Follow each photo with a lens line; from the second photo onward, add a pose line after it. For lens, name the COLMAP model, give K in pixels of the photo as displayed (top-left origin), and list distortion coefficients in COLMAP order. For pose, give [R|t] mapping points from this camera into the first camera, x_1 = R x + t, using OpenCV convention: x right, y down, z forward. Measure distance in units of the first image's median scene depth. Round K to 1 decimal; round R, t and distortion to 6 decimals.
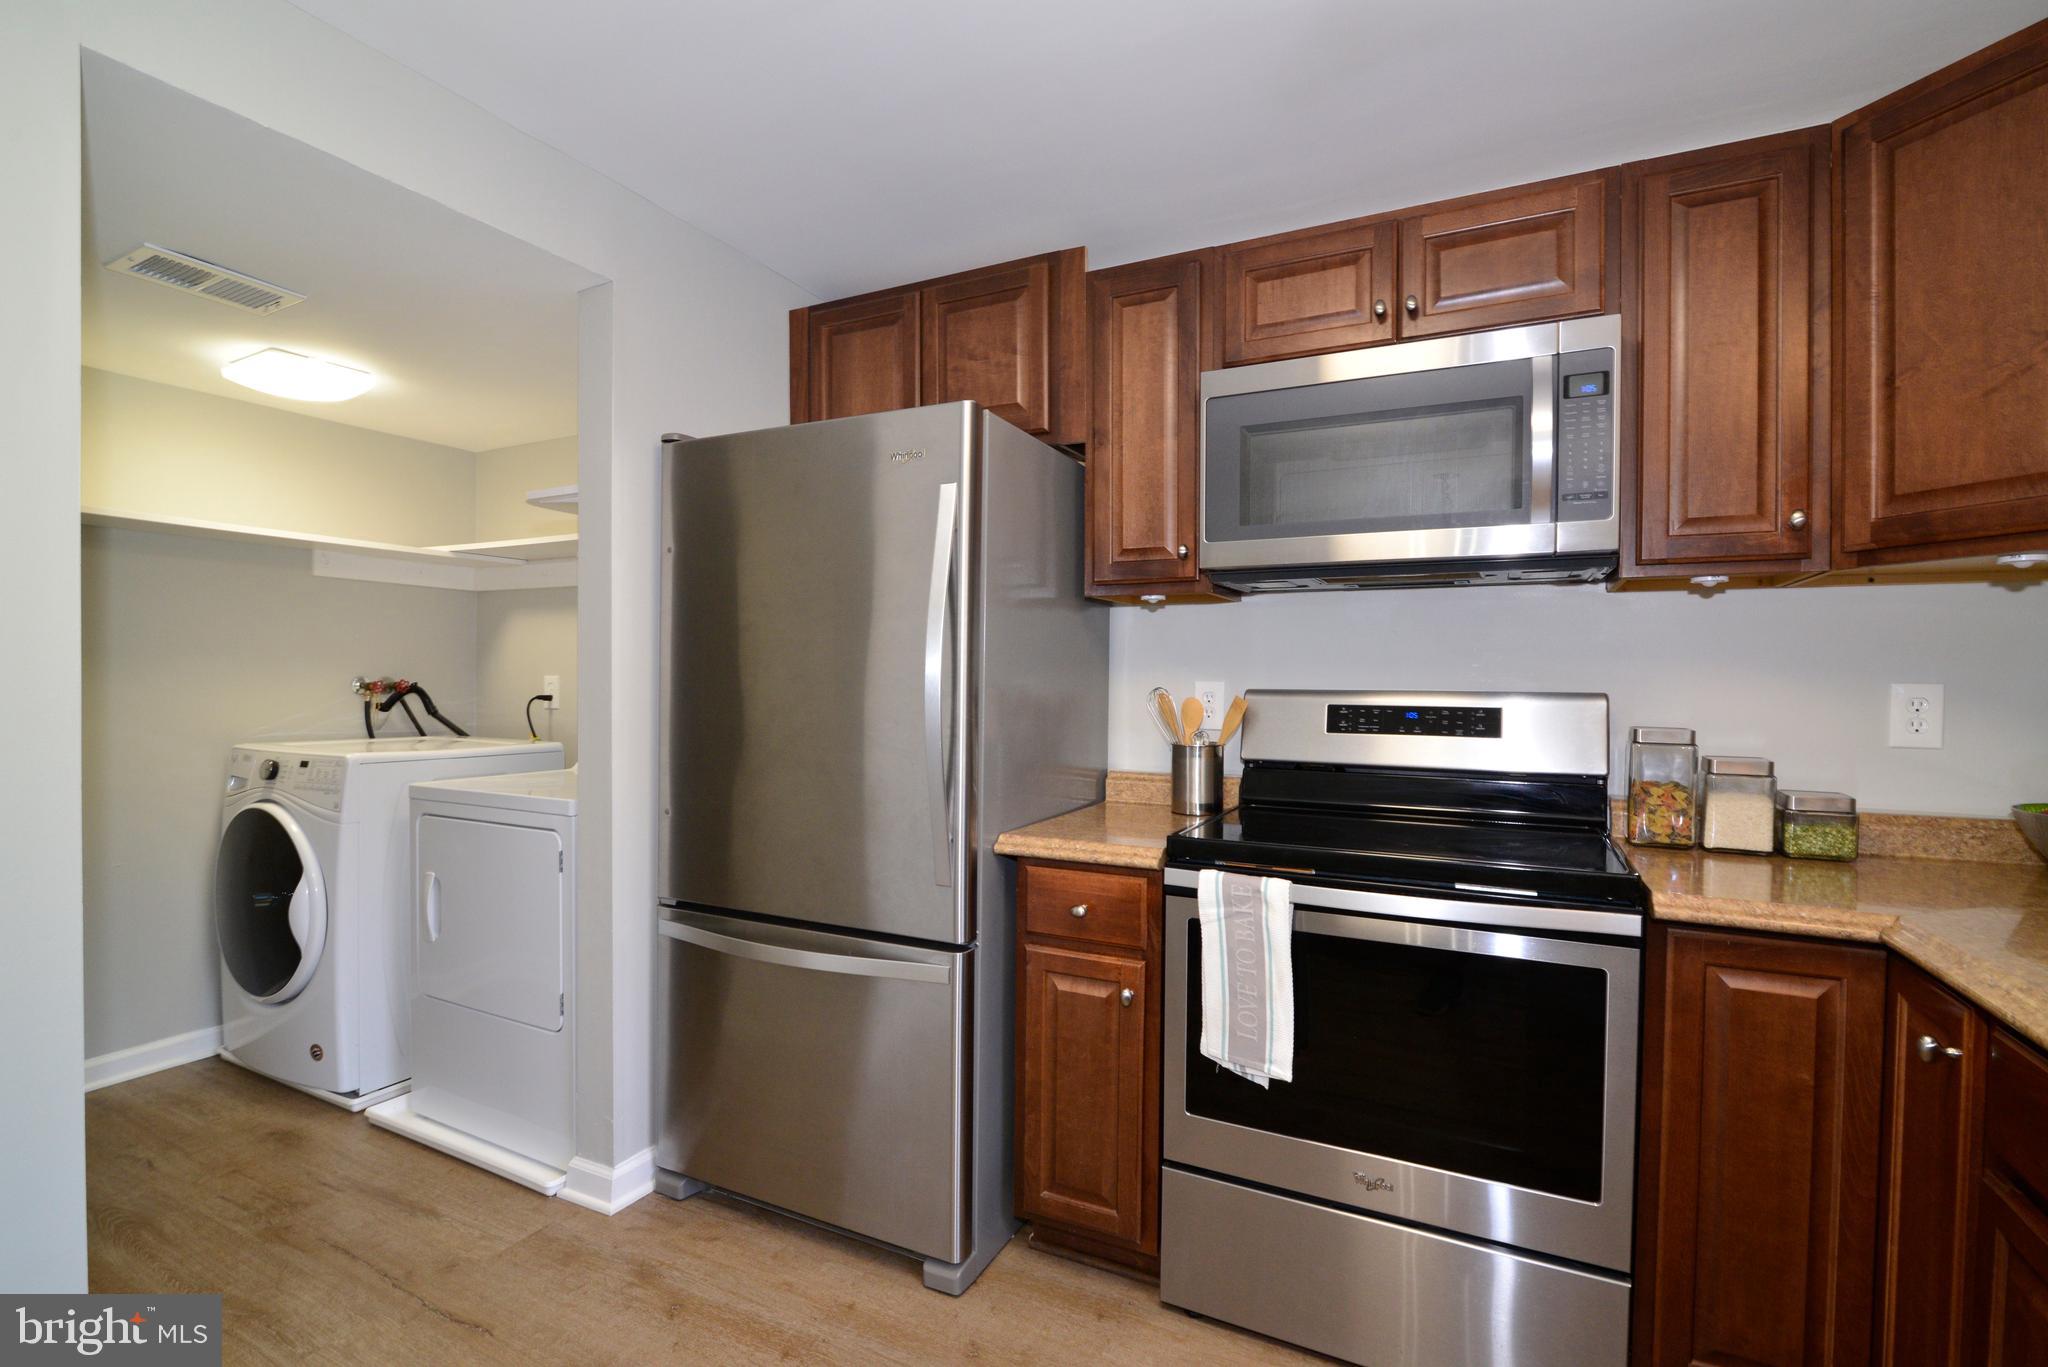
lens RADIAL K [[931.4, 0, 1015.2], [0, 931.4, 692.2], [0, 0, 1]] dist [-0.022009, 0.001212]
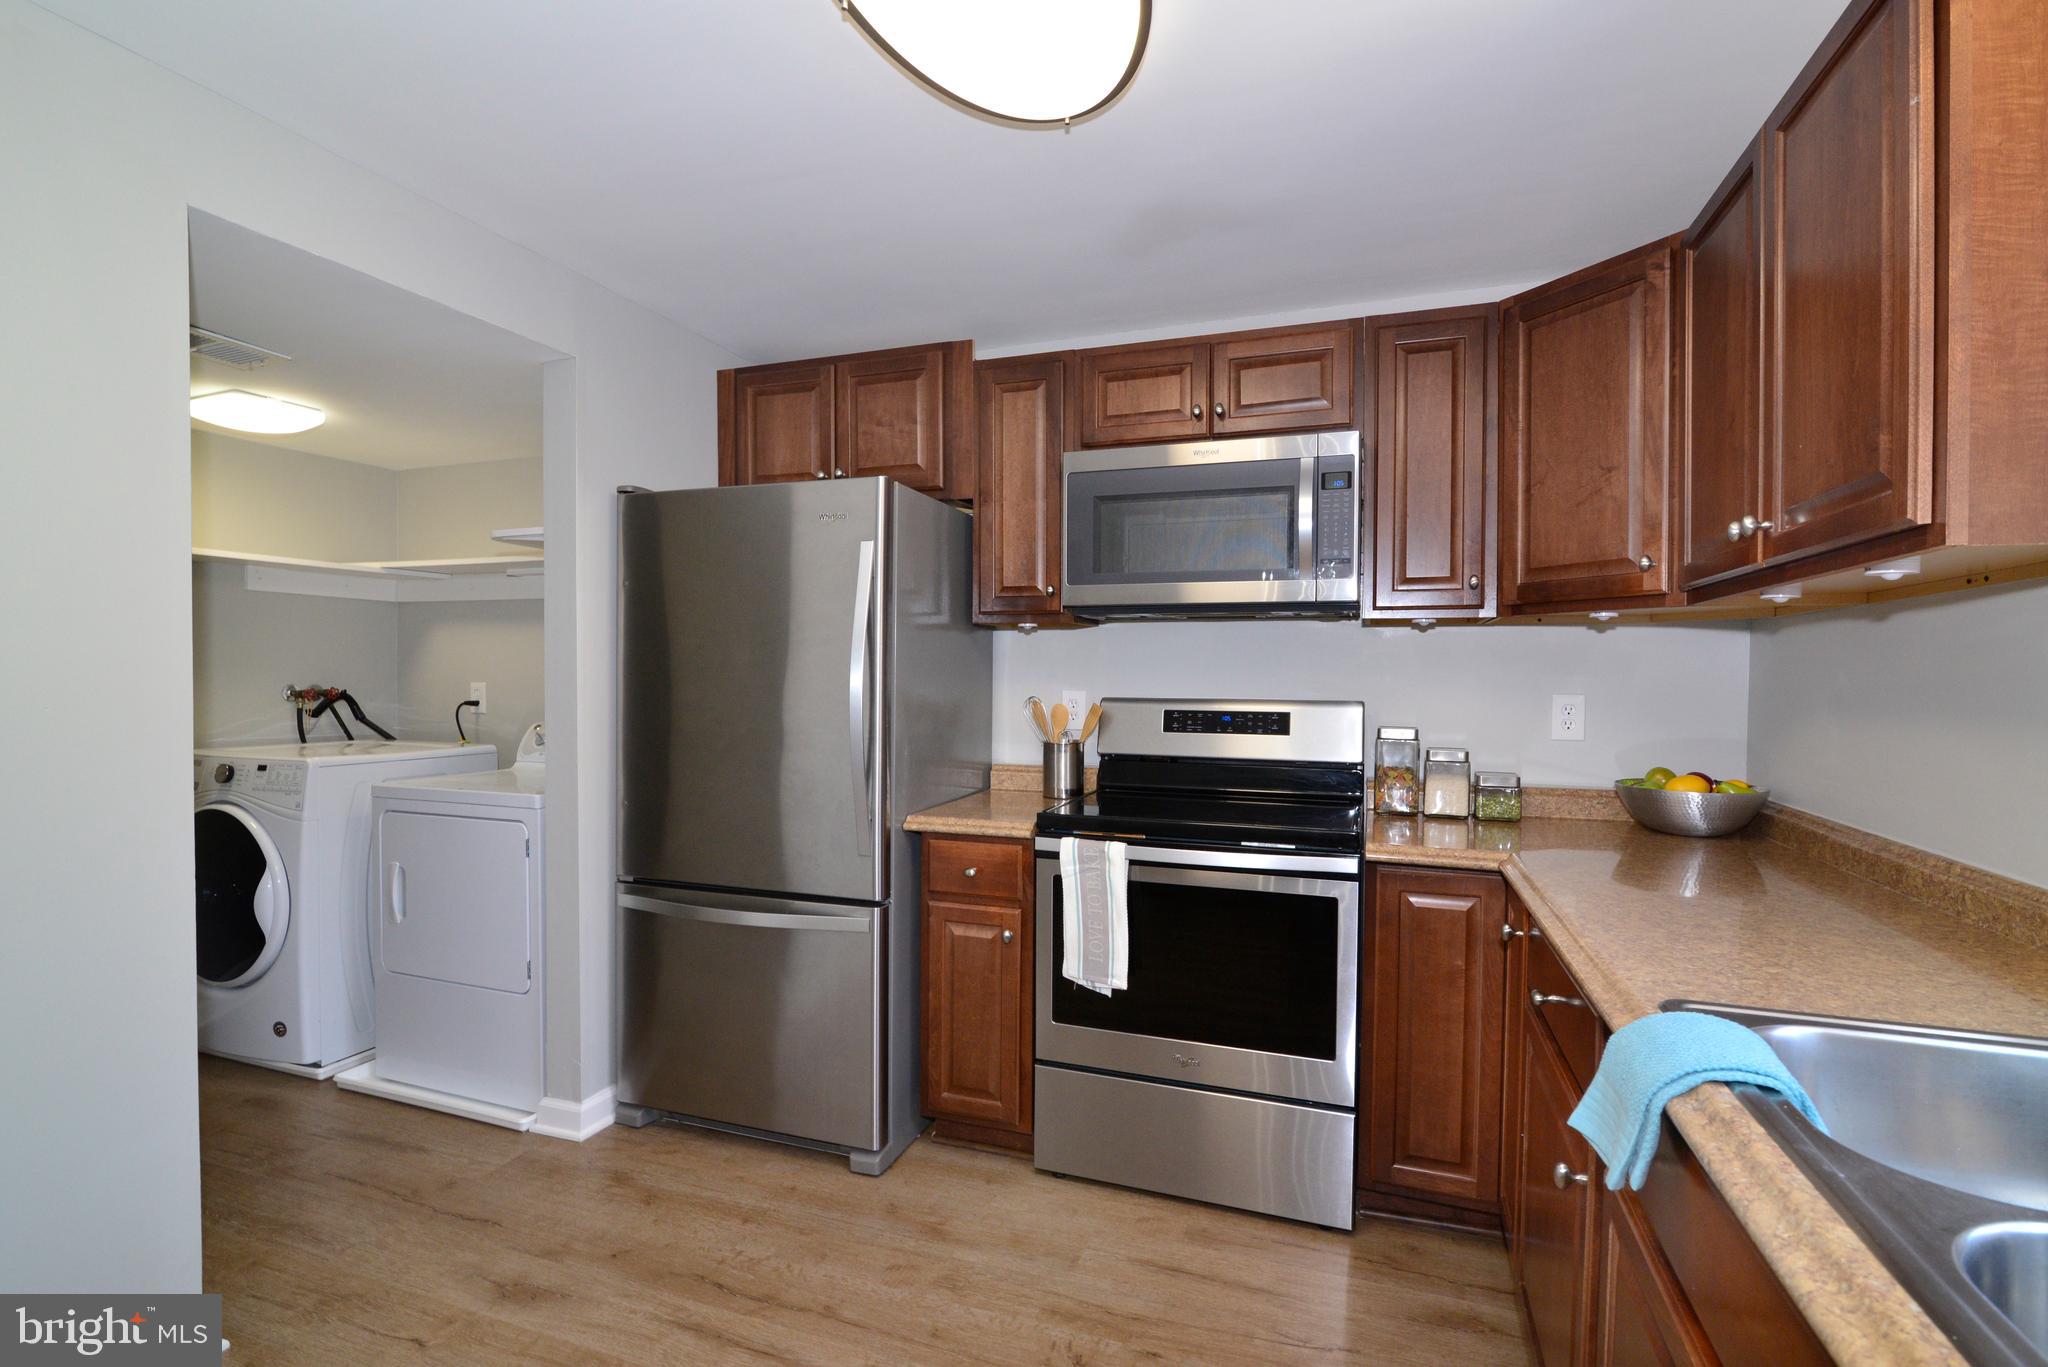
lens RADIAL K [[931.4, 0, 1015.2], [0, 931.4, 692.2], [0, 0, 1]] dist [-0.022009, 0.001212]
pose [[0.992272, -0.004105, 0.124013, -0.026706], [0.003254, 0.999970, 0.007062, -0.022742], [-0.124038, -0.006604, 0.992255, -0.266375]]
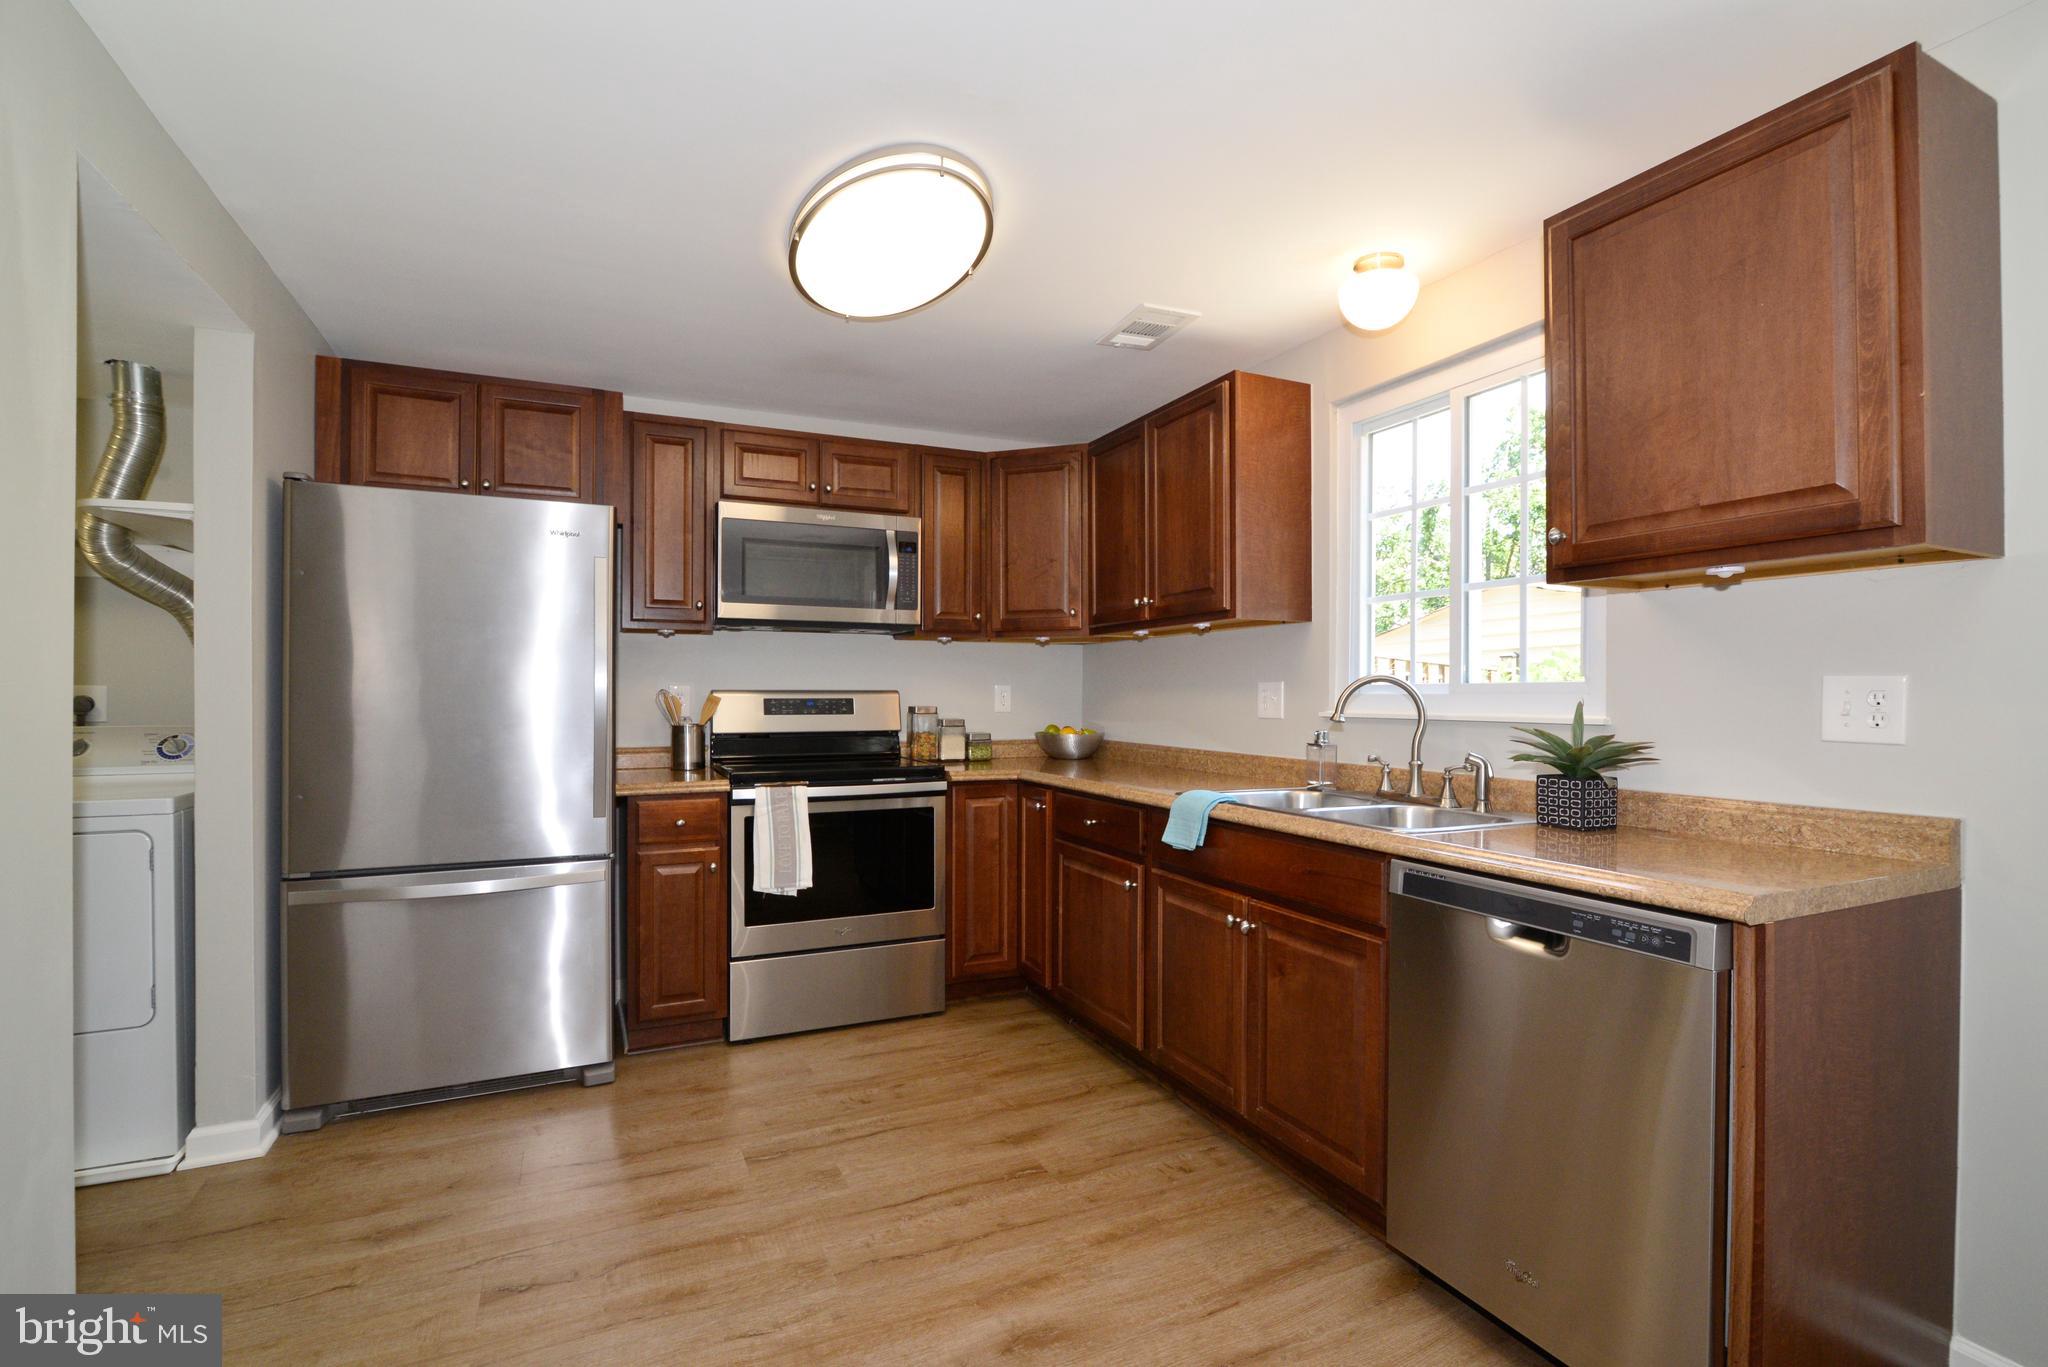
lens RADIAL K [[908.8, 0, 980.4], [0, 908.8, 690.4], [0, 0, 1]] dist [-0.021992, 0.000112]
pose [[0.642100, -0.005592, 0.766601, -0.751455], [0.013223, 0.999905, -0.003782, 0.011057], [-0.766507, 0.012565, 0.642113, -0.412302]]
